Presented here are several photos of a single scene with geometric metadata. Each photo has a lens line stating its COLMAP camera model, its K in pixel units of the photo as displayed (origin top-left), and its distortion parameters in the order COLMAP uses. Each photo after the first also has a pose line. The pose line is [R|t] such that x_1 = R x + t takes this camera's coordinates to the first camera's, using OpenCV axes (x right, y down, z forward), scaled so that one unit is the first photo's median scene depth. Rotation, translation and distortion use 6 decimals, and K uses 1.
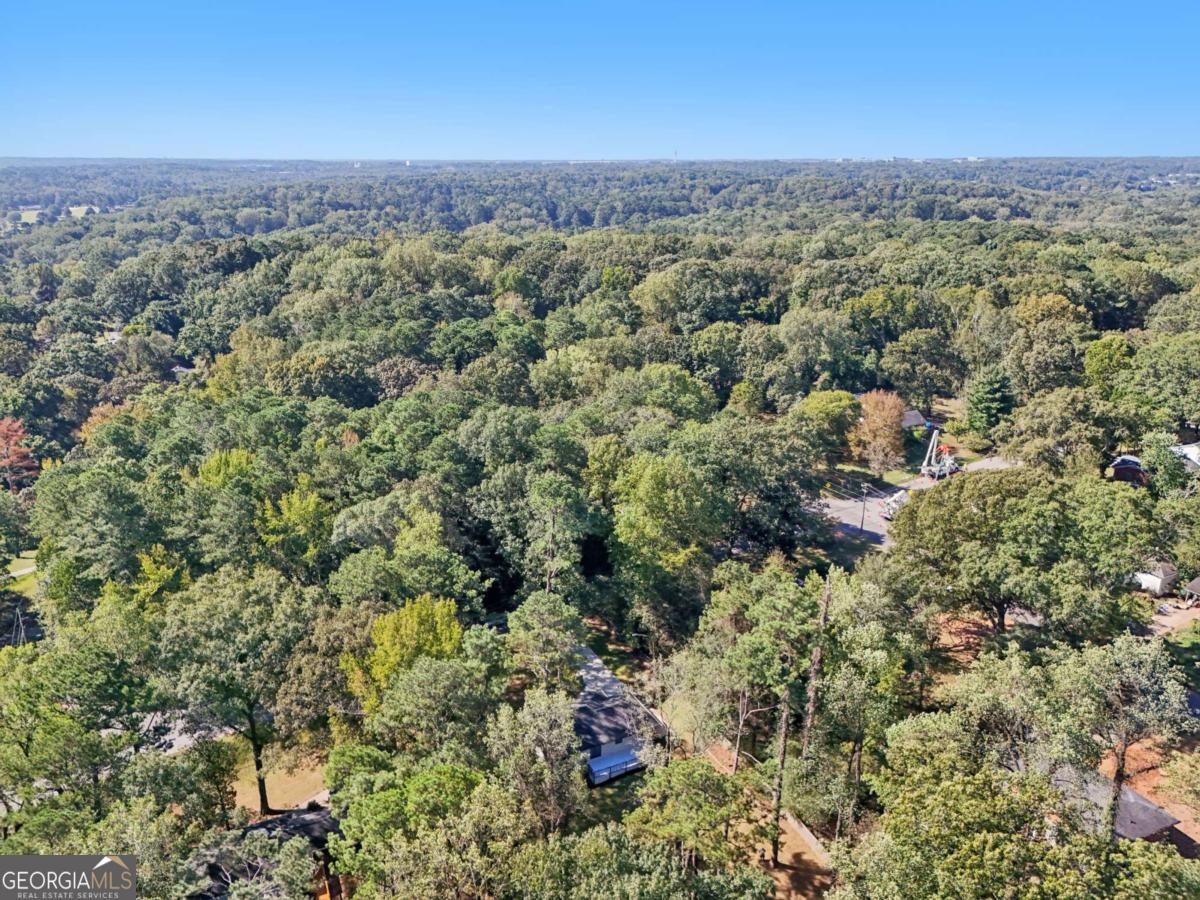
lens RADIAL K [[852.0, 0, 600.0], [0, 852.0, 450.0], [0, 0, 1]] dist [0.075449, -0.087649]
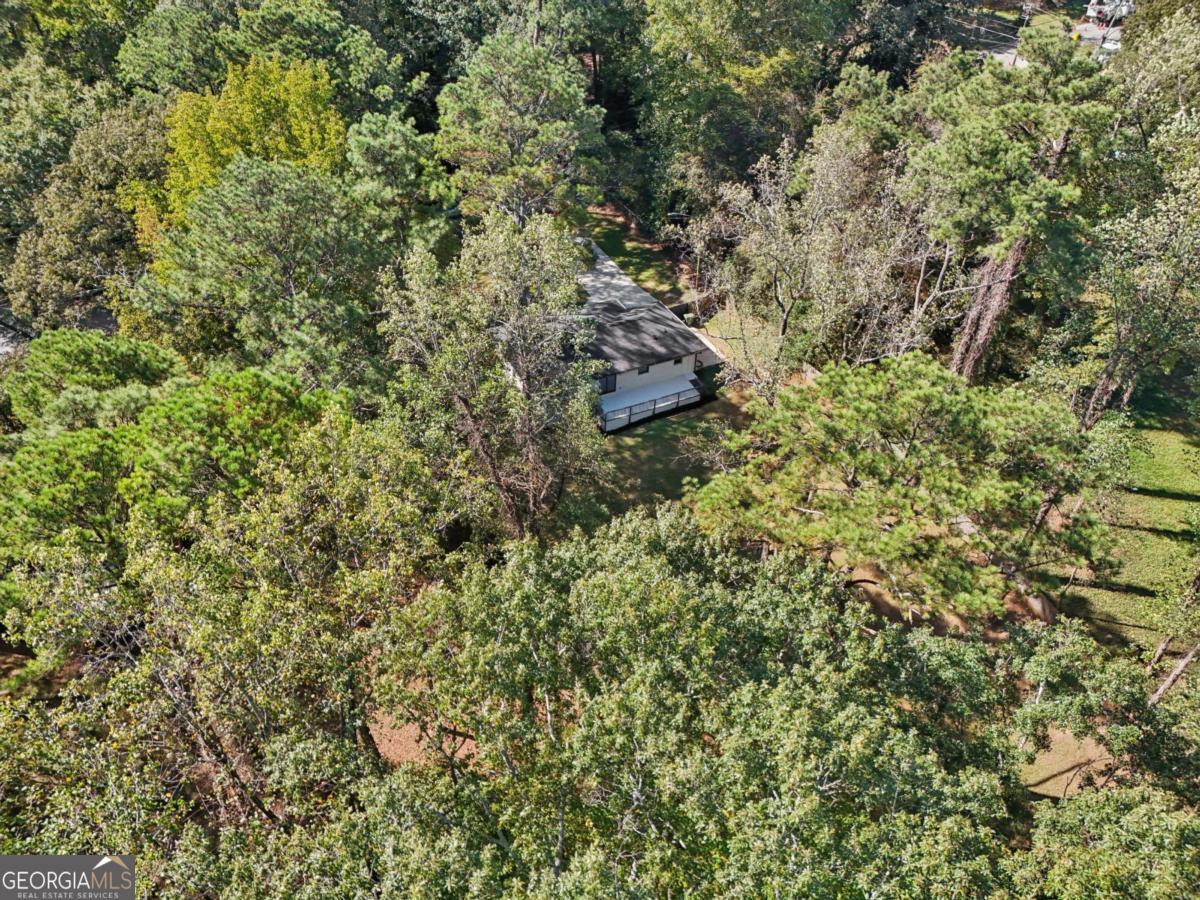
lens RADIAL K [[852.0, 0, 600.0], [0, 852.0, 450.0], [0, 0, 1]] dist [0.075449, -0.087649]
pose [[0.999801, 0.019420, 0.004456, -0.013060], [-0.019673, 0.926779, 0.375092, 0.156729], [0.003154, -0.375105, 0.926977, 0.387888]]
